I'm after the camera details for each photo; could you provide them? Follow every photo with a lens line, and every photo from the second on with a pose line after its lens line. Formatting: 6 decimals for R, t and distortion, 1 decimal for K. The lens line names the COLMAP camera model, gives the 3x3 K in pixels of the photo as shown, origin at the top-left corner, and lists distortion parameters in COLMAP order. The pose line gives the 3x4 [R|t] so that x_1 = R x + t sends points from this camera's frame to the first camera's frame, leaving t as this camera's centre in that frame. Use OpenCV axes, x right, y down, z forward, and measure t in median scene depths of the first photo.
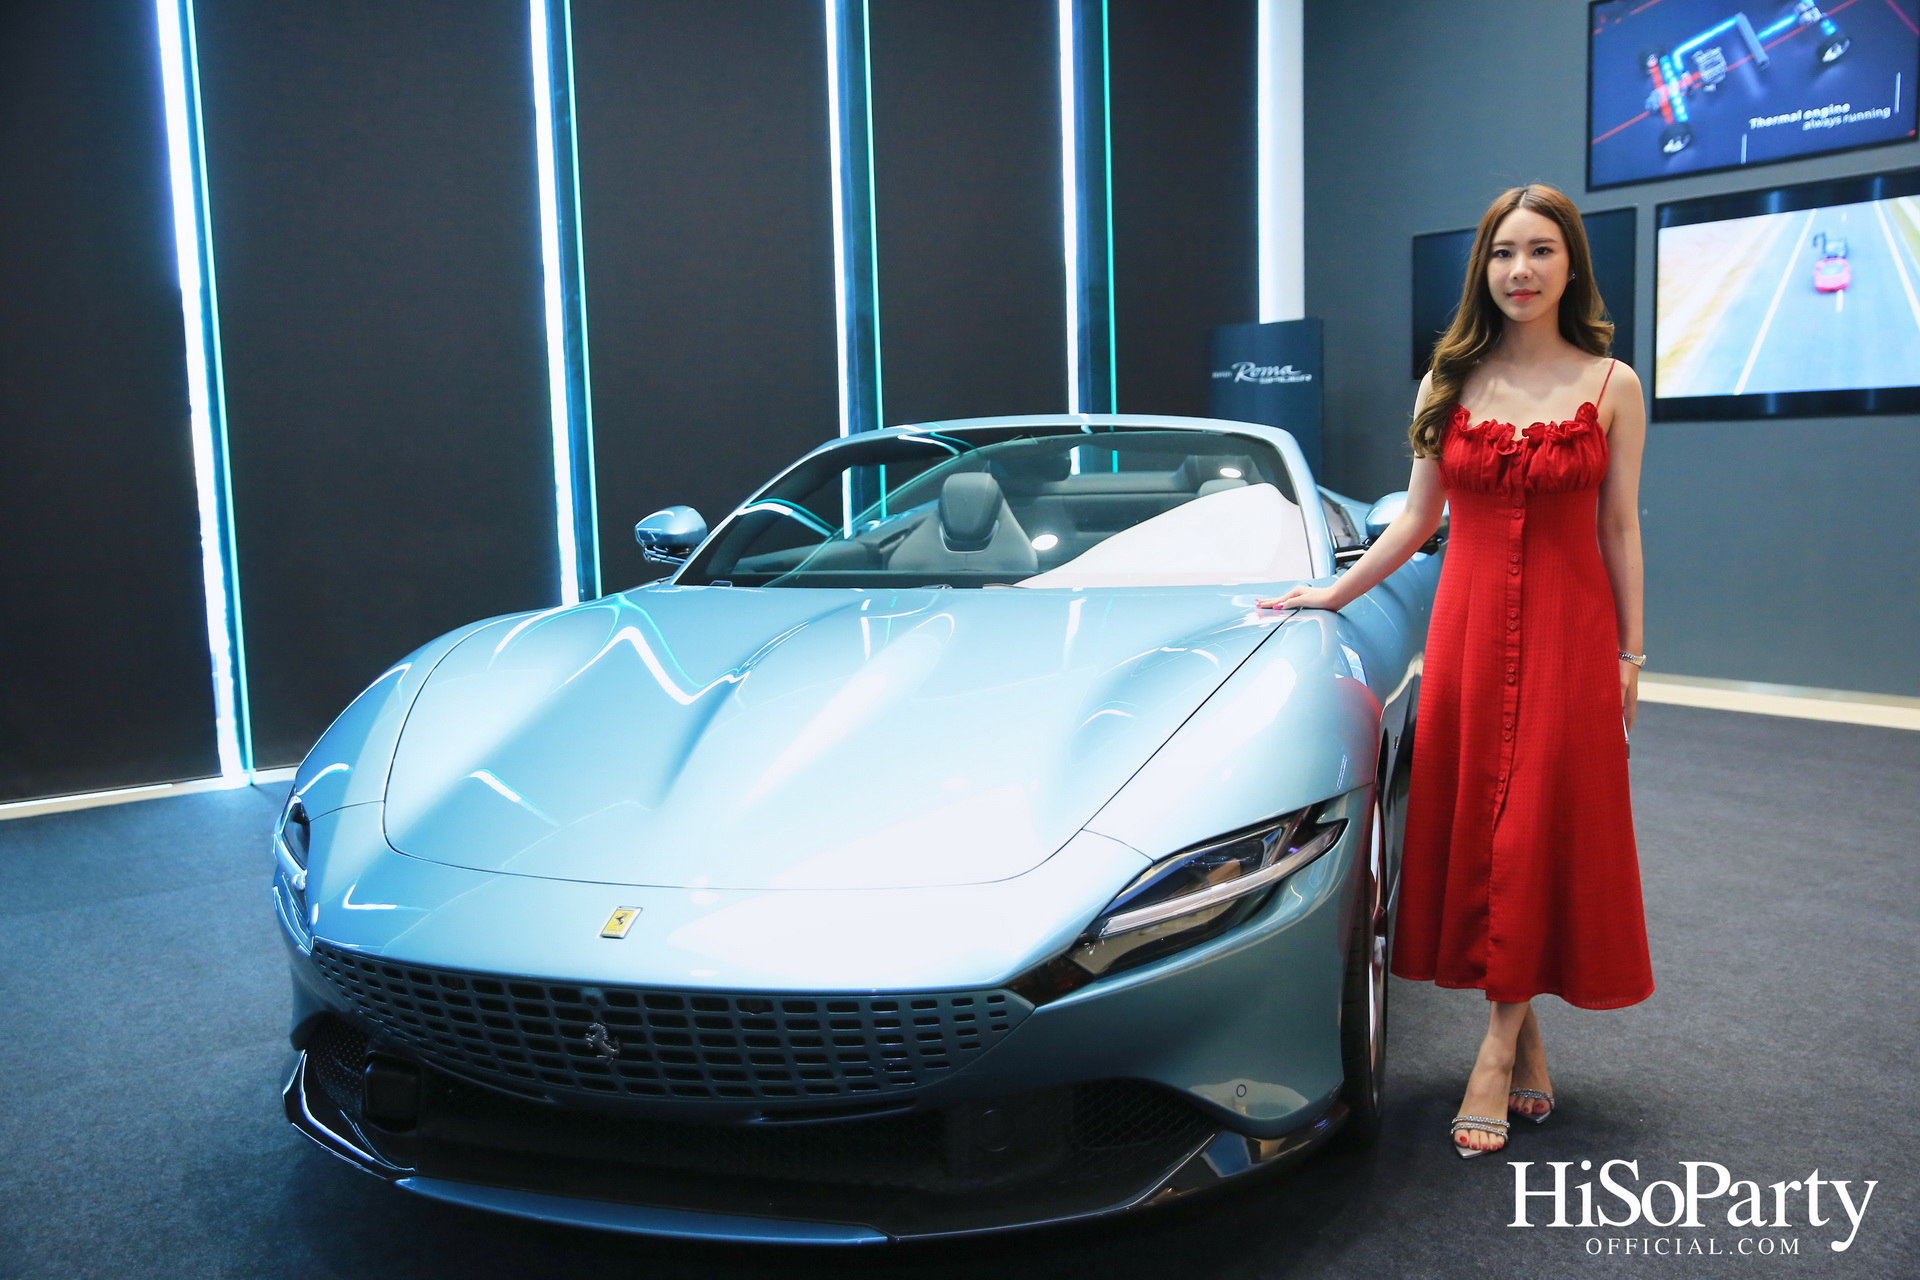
lens RADIAL K [[1902.2, 0, 960.0], [0, 1902.2, 640.0], [0, 0, 1]] dist [-0.008239, 0.004866]
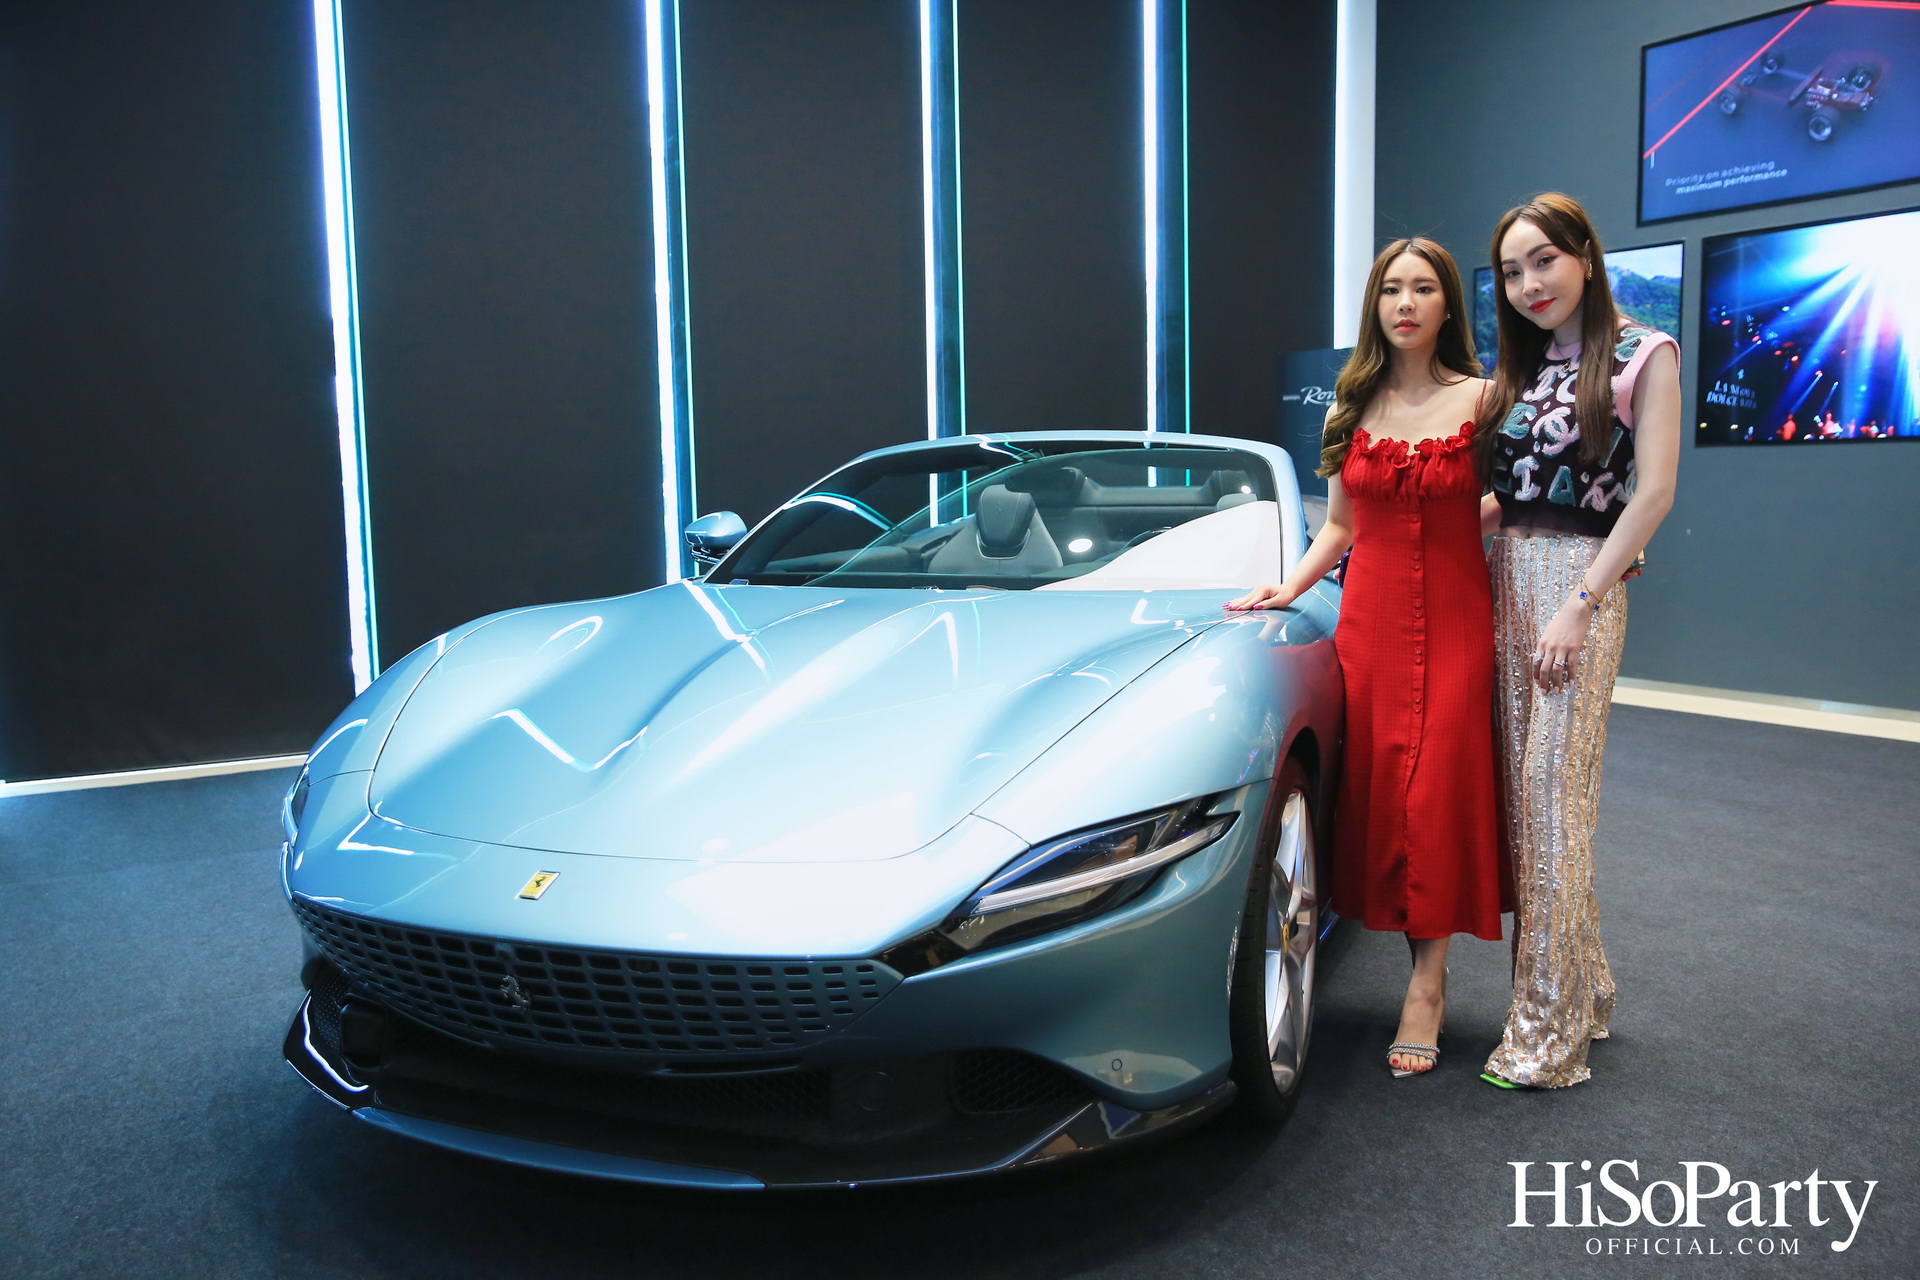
lens RADIAL K [[1743.9, 0, 960.0], [0, 1743.9, 640.0], [0, 0, 1]] dist [-0.025447, -0.008099]
pose [[0.995123, 0.020552, -0.096479, 0.126383], [-0.020692, 0.999786, -0.000447, 0.002192], [0.096450, 0.002441, 0.995335, 0.020222]]
